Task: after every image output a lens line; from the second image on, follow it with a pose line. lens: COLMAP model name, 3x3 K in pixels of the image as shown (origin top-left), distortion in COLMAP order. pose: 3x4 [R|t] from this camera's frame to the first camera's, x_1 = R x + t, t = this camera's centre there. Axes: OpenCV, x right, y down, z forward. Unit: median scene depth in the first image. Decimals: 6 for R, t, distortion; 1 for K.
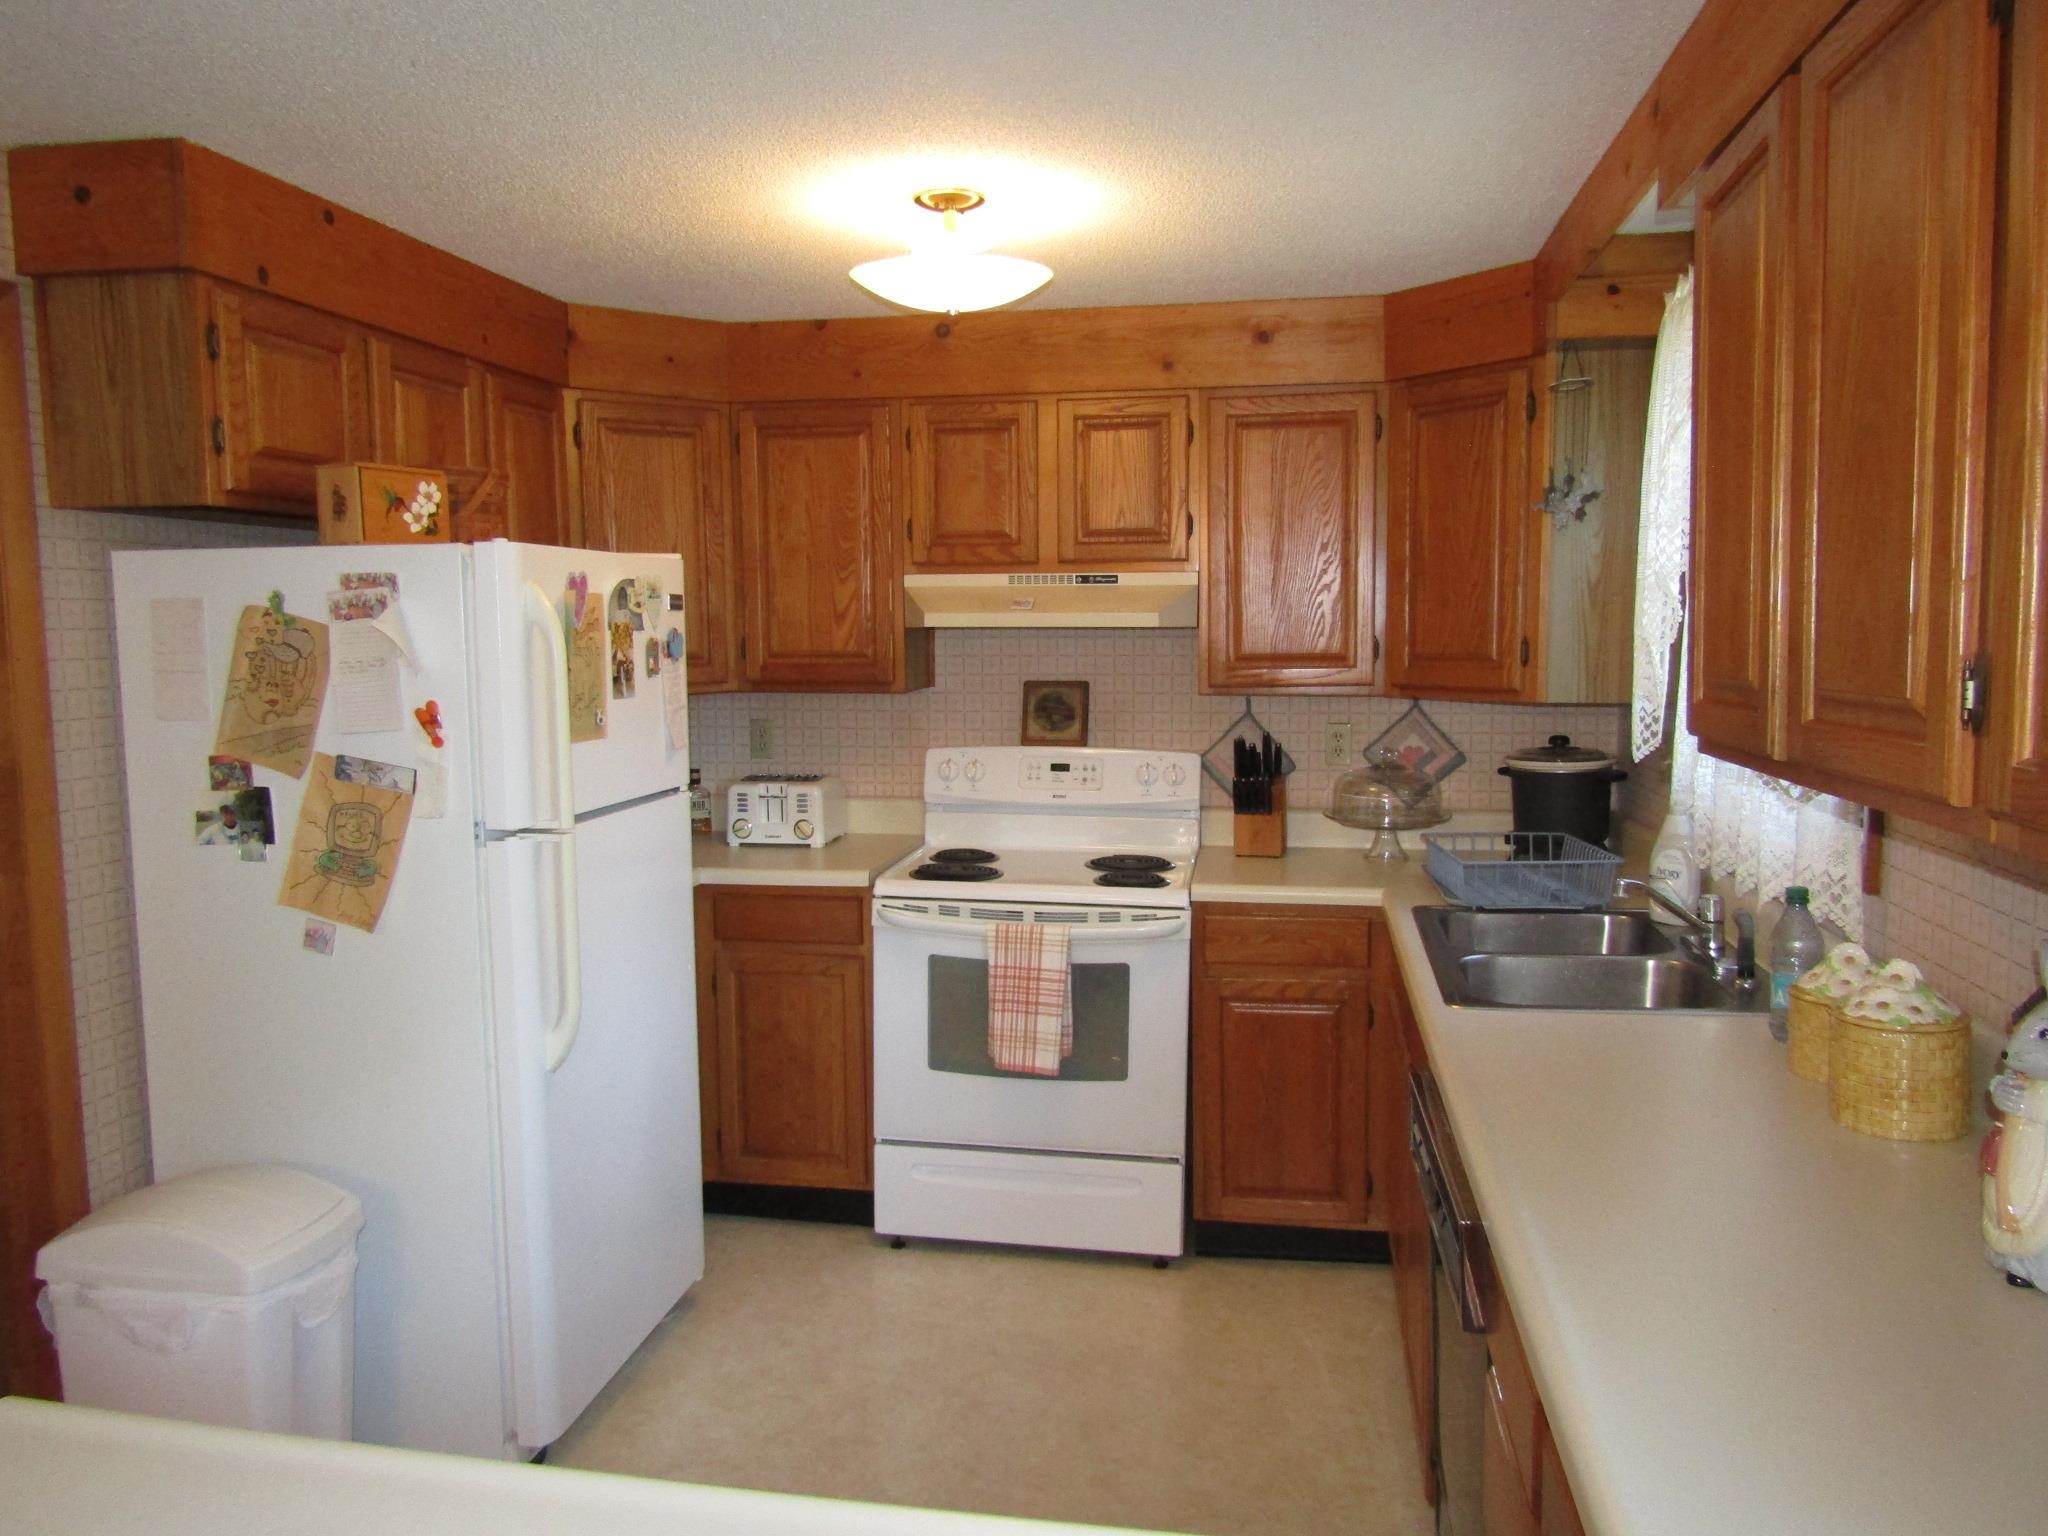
lens RADIAL K [[1452.5, 0, 1025.7], [0, 1452.5, 769.6], [0, 0, 1]] dist [-0.017727, 0.008151]
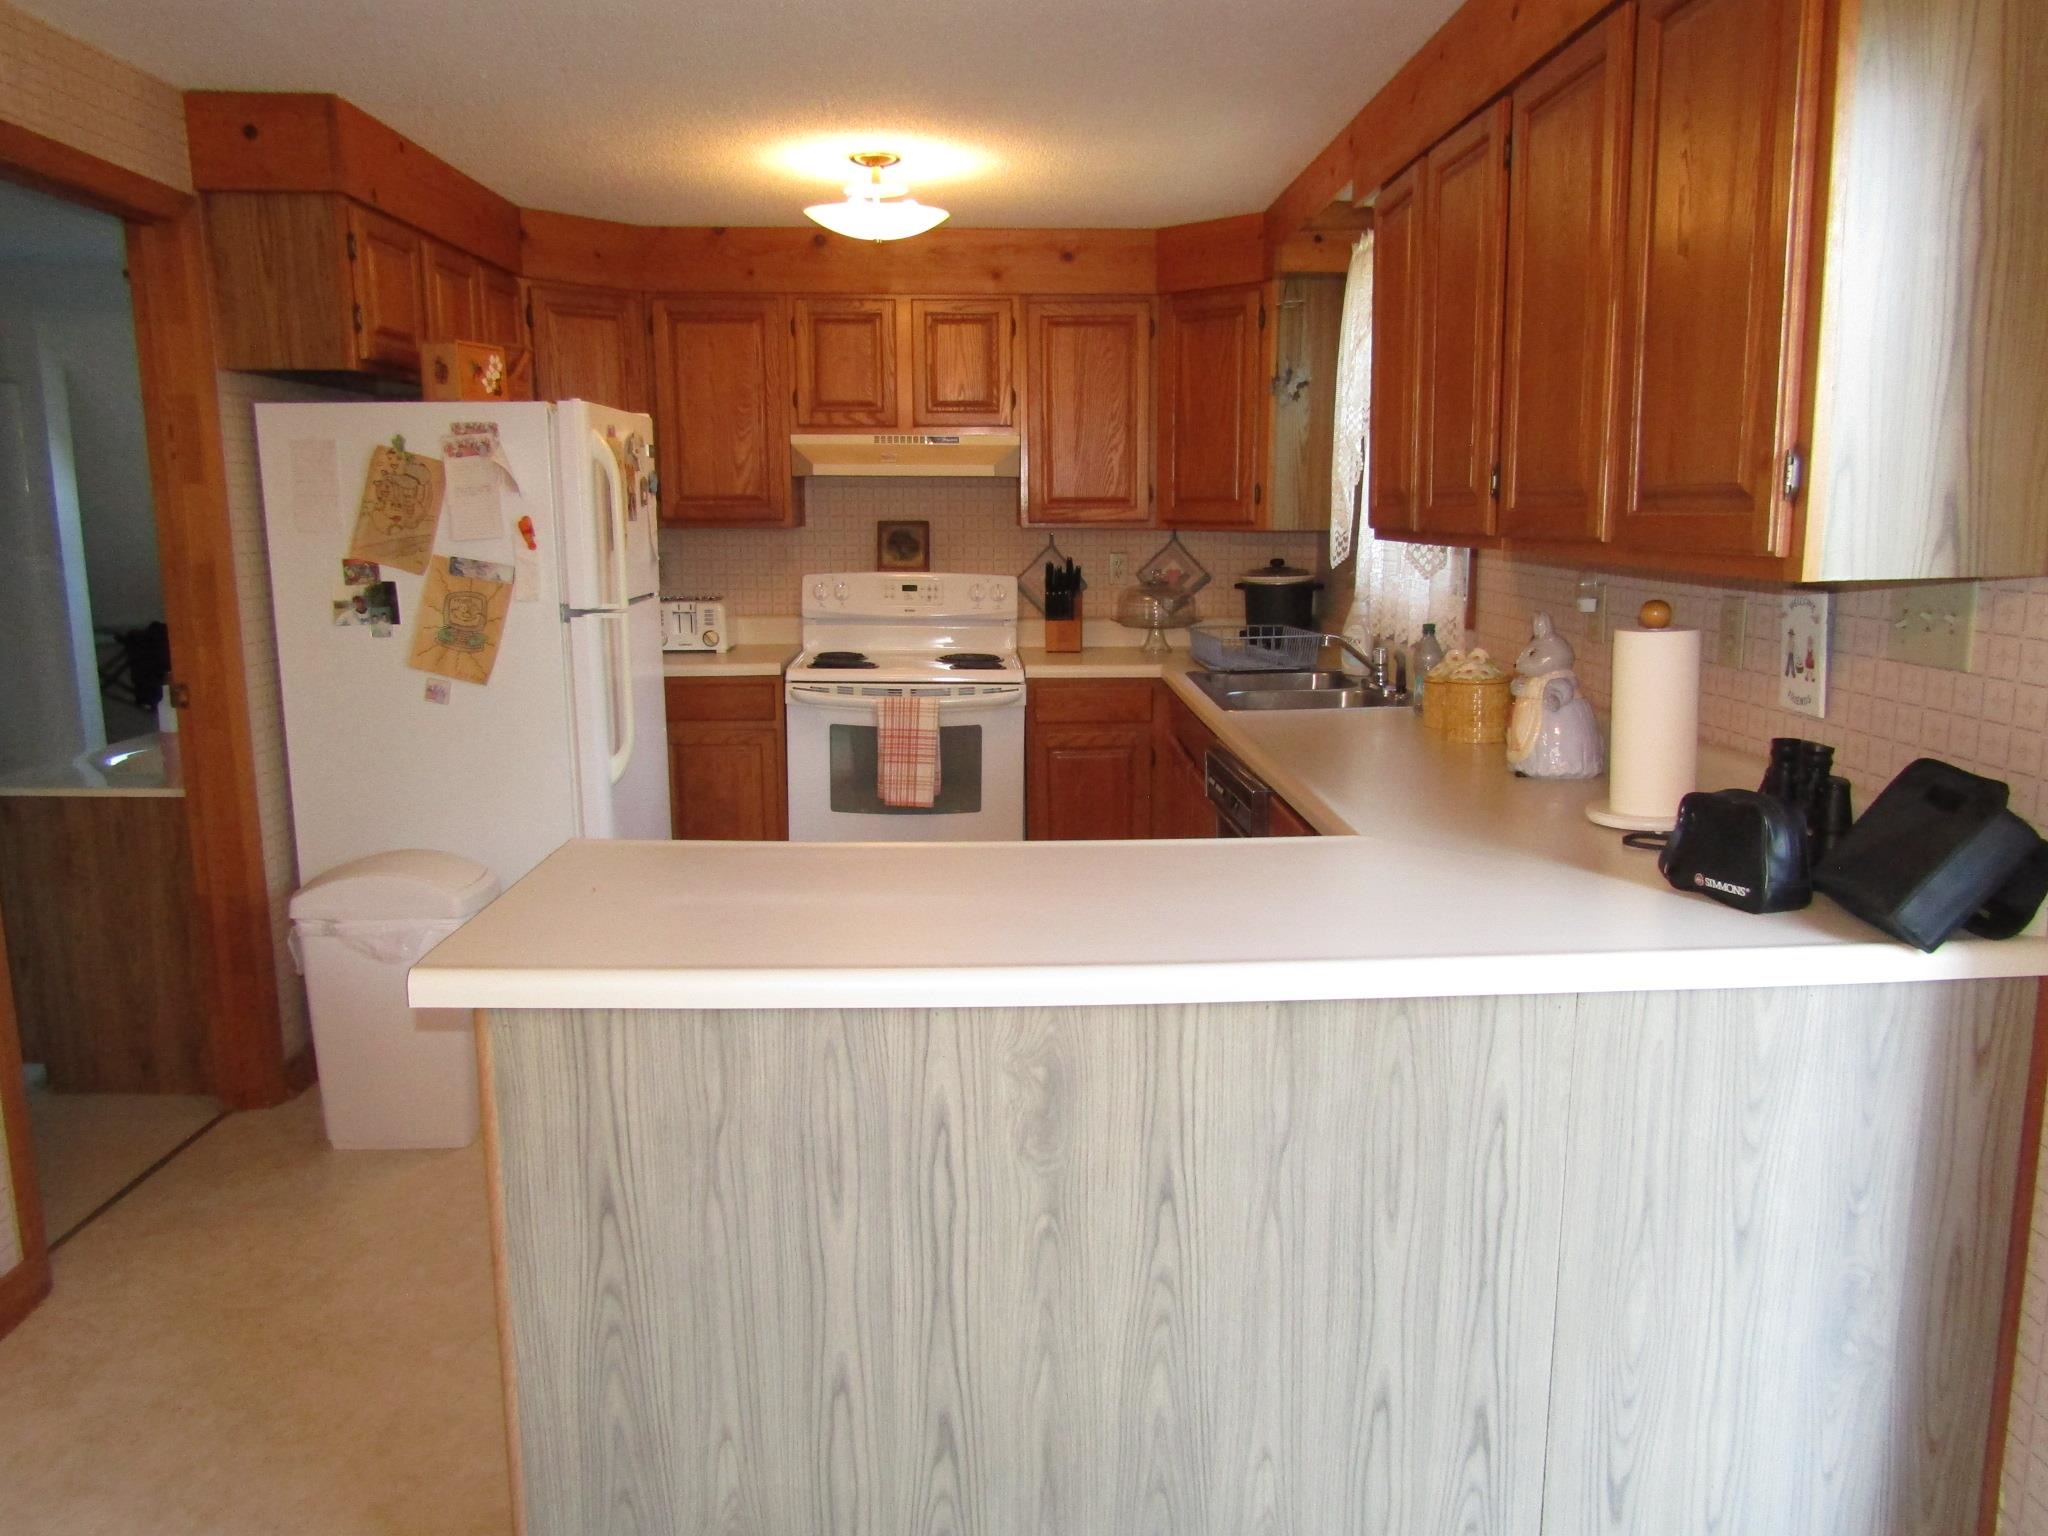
lens RADIAL K [[1452.5, 0, 1025.6], [0, 1452.5, 764.5], [0, 0, 1]] dist [-0.017727, 0.008151]
pose [[0.978839, -0.031472, 0.202195, -0.181642], [0.015477, 0.996658, 0.080208, 0.068052], [-0.204044, -0.075381, 0.976055, -0.376424]]
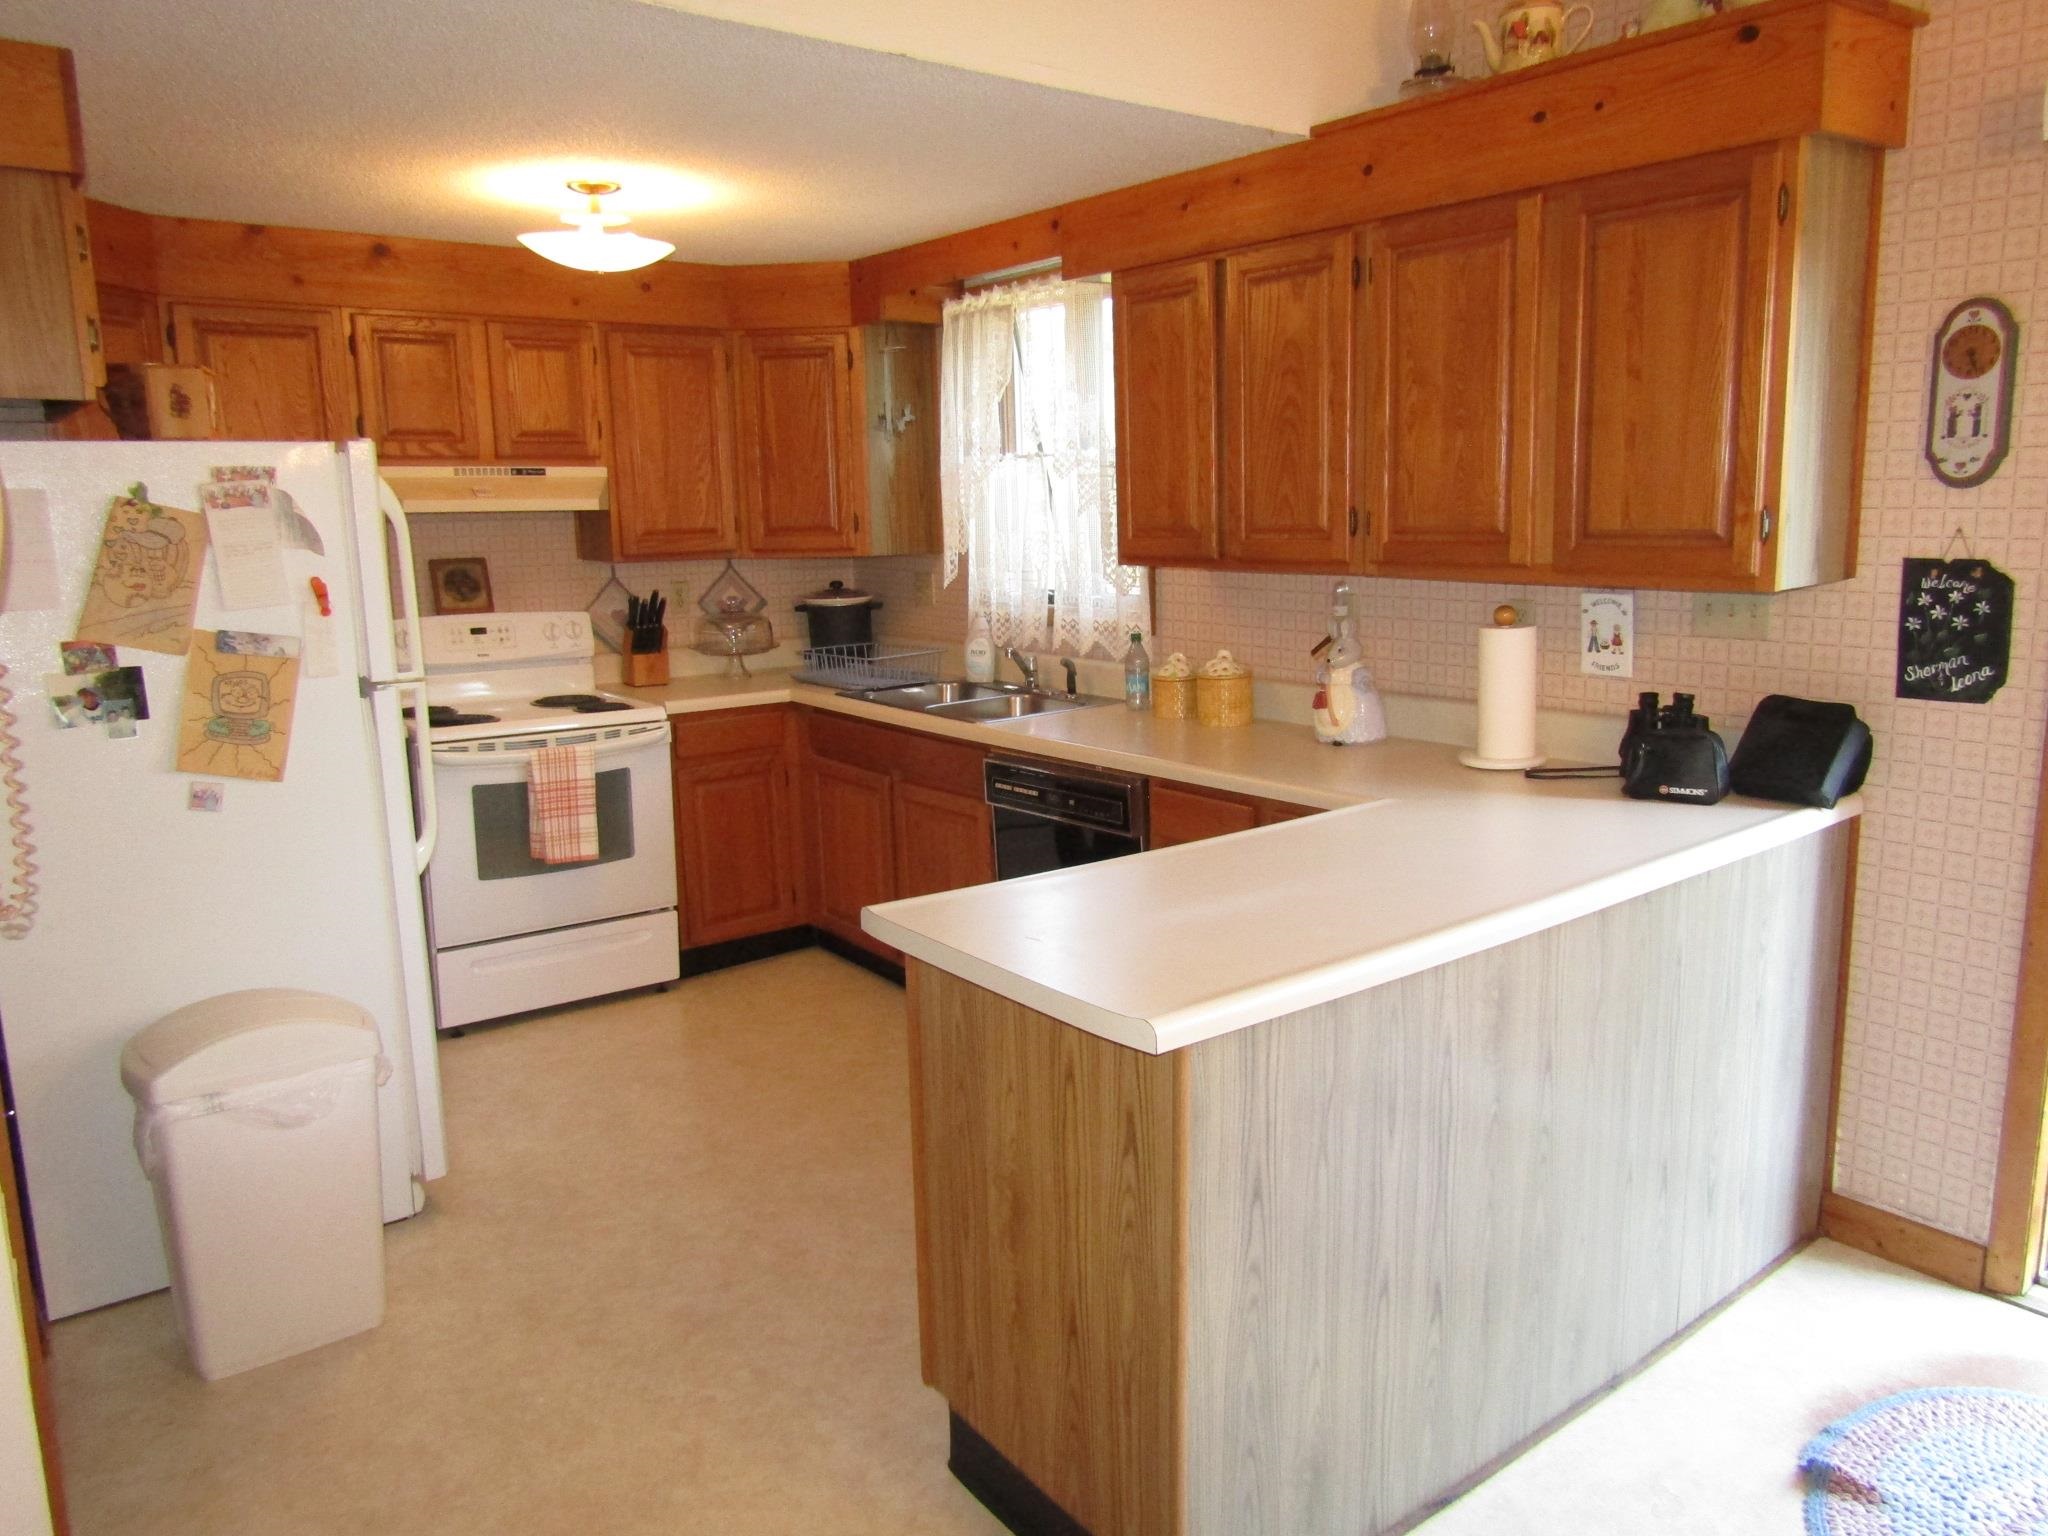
lens RADIAL K [[1452.5, 0, 1028.4], [0, 1452.5, 757.4], [0, 0, 1]] dist [-0.017727, 0.008151]
pose [[0.672589, -0.135732, 0.727462, -0.708150], [0.085750, 0.990708, 0.105567, 0.018493], [-0.735031, -0.008623, 0.677979, -0.175784]]
